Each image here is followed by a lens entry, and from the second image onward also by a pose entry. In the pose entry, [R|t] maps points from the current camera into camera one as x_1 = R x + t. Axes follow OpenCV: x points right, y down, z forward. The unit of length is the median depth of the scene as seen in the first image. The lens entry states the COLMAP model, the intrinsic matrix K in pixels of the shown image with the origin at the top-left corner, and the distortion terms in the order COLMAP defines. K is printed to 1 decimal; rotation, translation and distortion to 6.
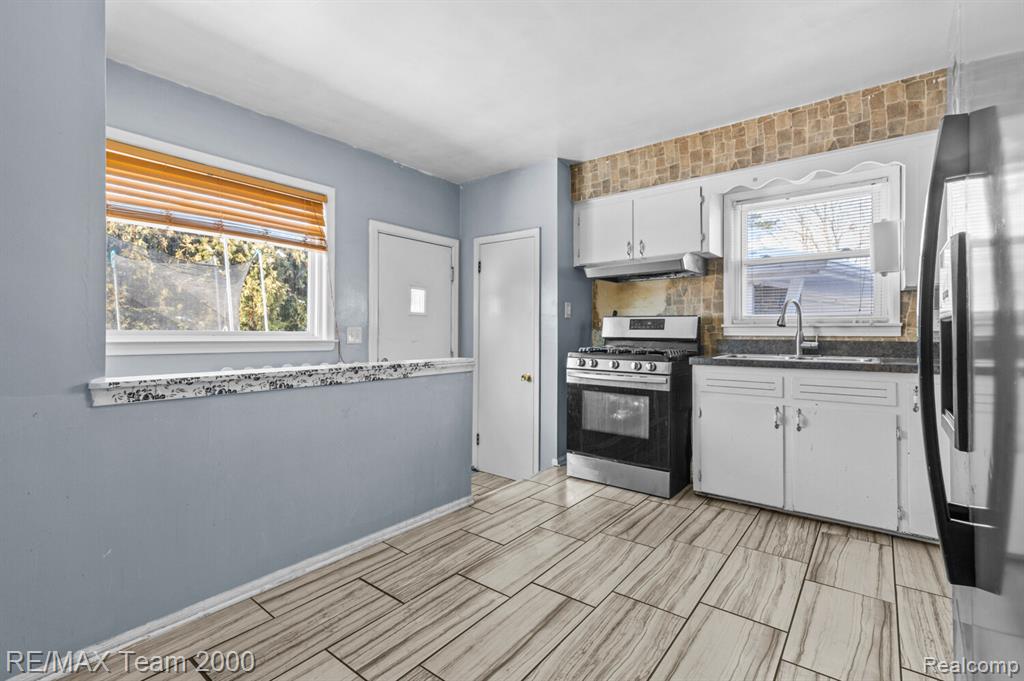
lens RADIAL K [[460.2, 0, 513.5], [0, 460.2, 330.2], [0, 0, 1]] dist [0.000205, 0.000225]
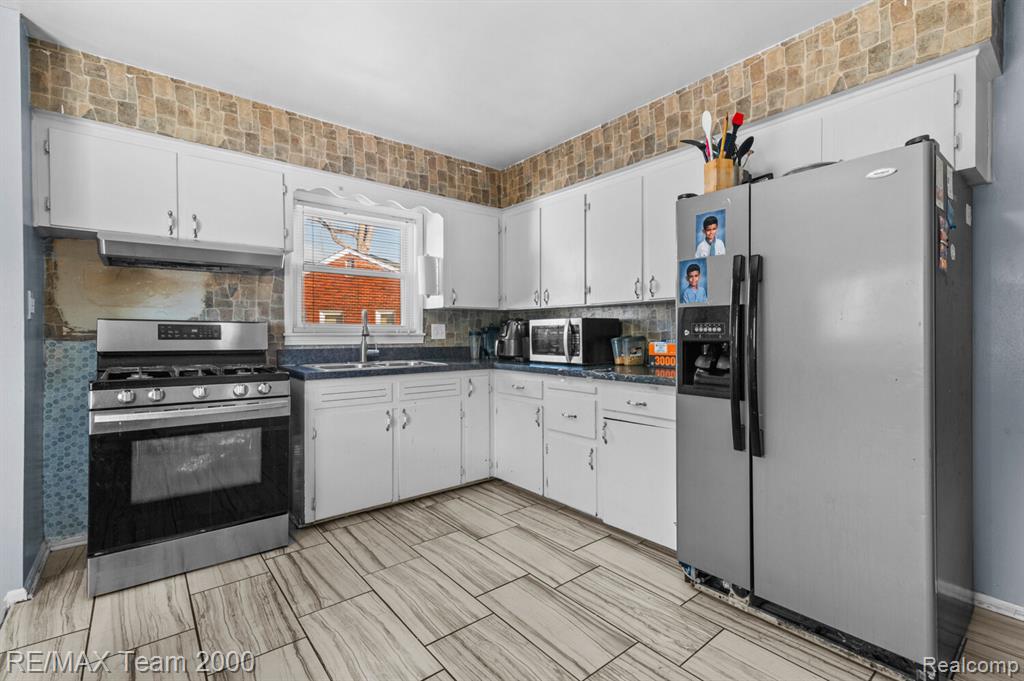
lens RADIAL K [[467.8, 0, 530.2], [0, 467.8, 334.7], [0, 0, 1]] dist [0.013266, -0.000196]
pose [[0.205138, -0.007216, 0.978707, -0.398871], [-0.007800, 0.999929, 0.009007, -0.024182], [-0.978702, -0.009482, 0.205067, 0.401509]]
